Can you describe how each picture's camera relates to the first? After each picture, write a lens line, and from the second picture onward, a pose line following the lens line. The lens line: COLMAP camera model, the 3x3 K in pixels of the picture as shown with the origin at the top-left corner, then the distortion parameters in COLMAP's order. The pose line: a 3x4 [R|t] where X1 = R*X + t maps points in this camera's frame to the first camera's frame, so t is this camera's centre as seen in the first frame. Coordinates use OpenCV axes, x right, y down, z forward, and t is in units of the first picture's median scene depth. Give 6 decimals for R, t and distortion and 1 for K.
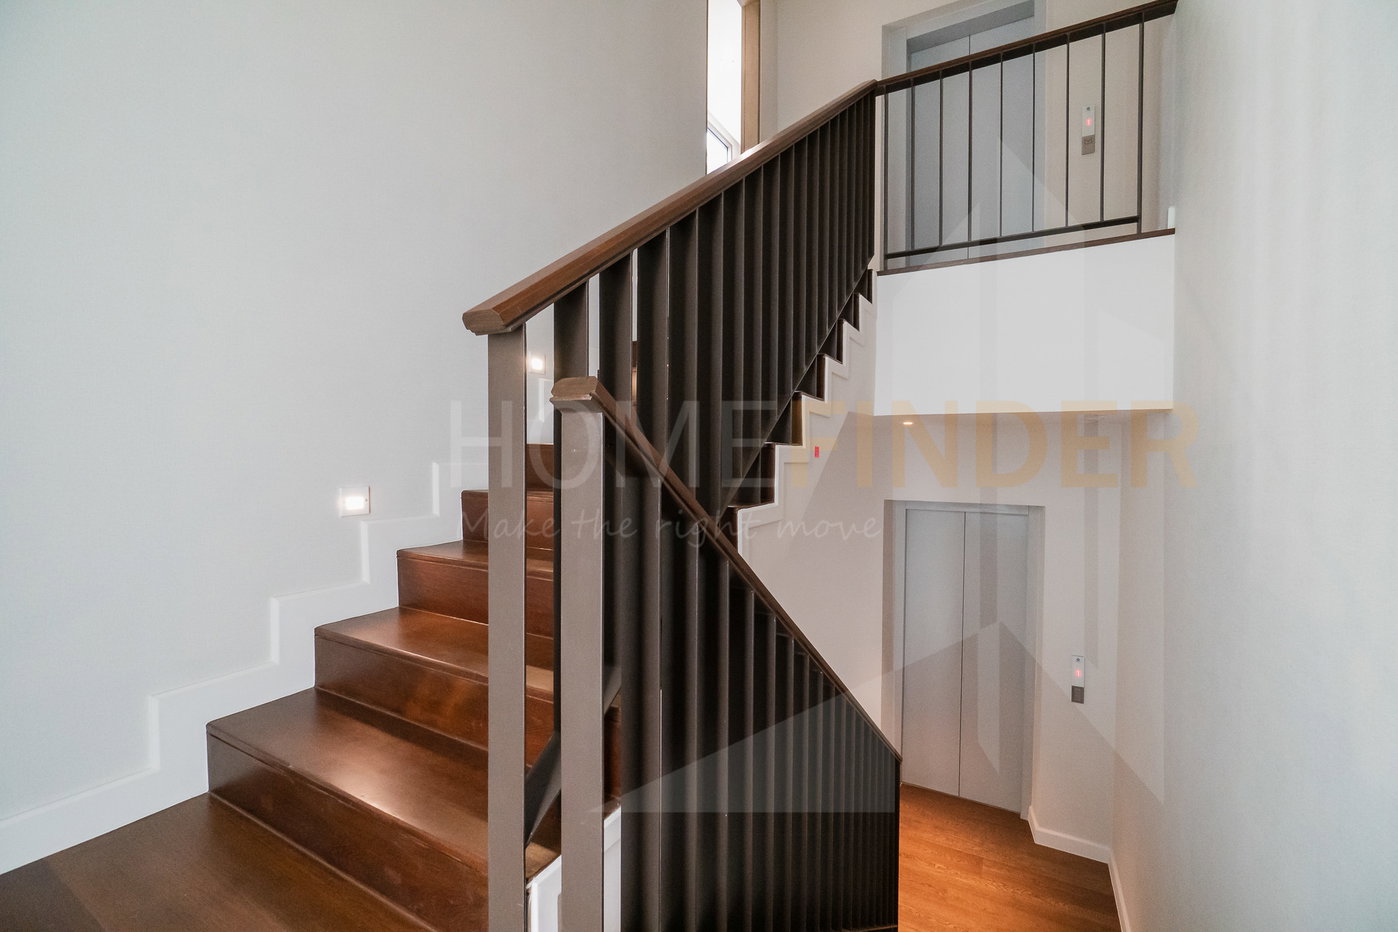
lens RADIAL K [[594.4, 0, 698.3], [0, 594.4, 463.4], [0, 0, 1]] dist [0.001662, 0.000159]
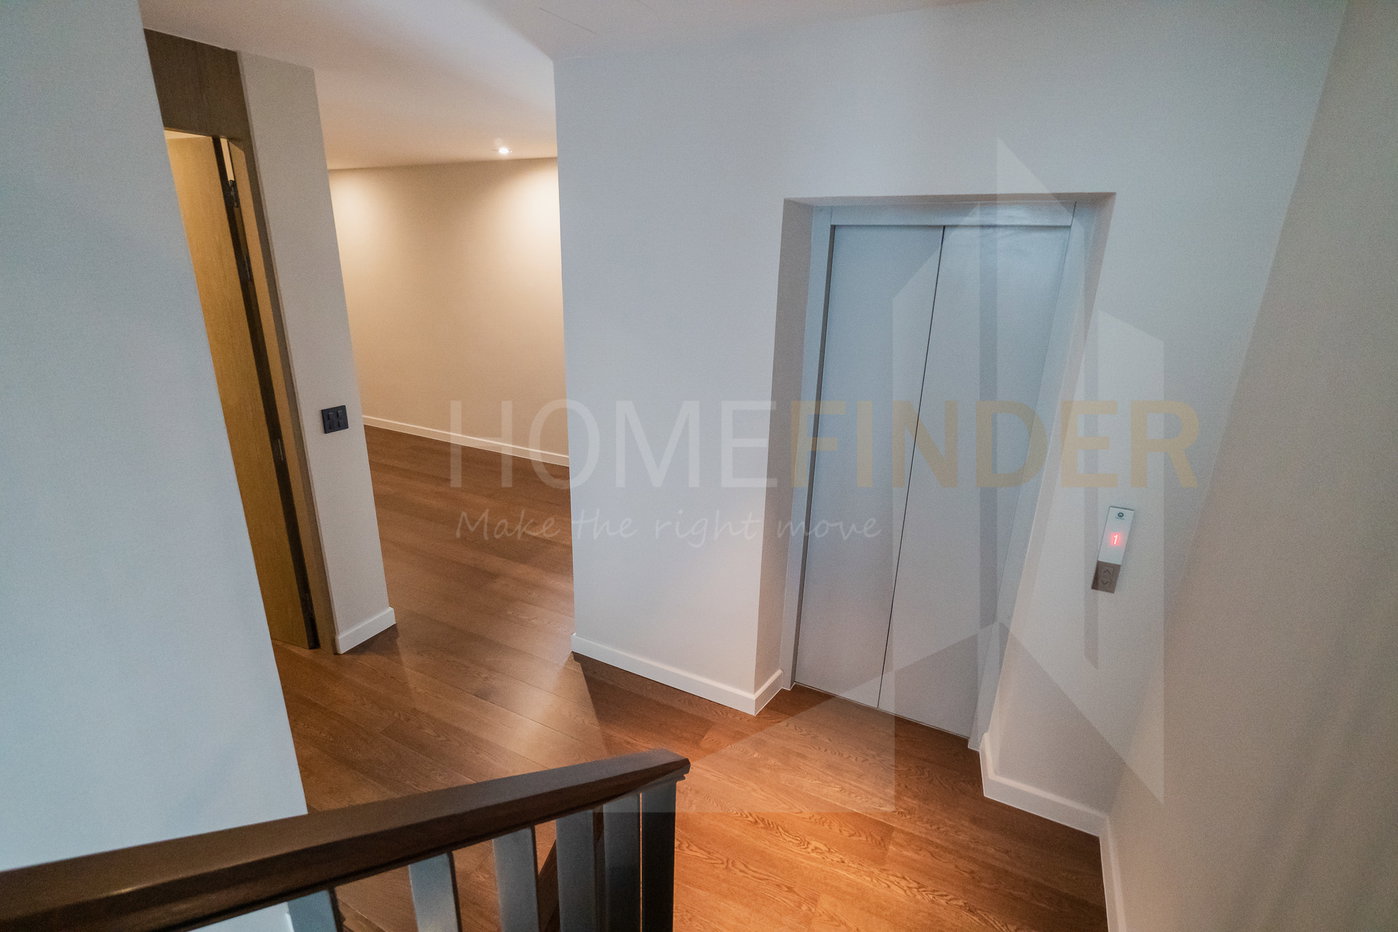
lens RADIAL K [[661.8, 0, 696.3], [0, 661.8, 465.4], [0, 0, 1]] dist [-0.000431, -0.000009]
pose [[0.999235, -0.001079, 0.039103, 0.259496], [-0.010767, 0.953427, 0.301432, 0.126272], [-0.037607, -0.301622, 0.952685, 0.494240]]
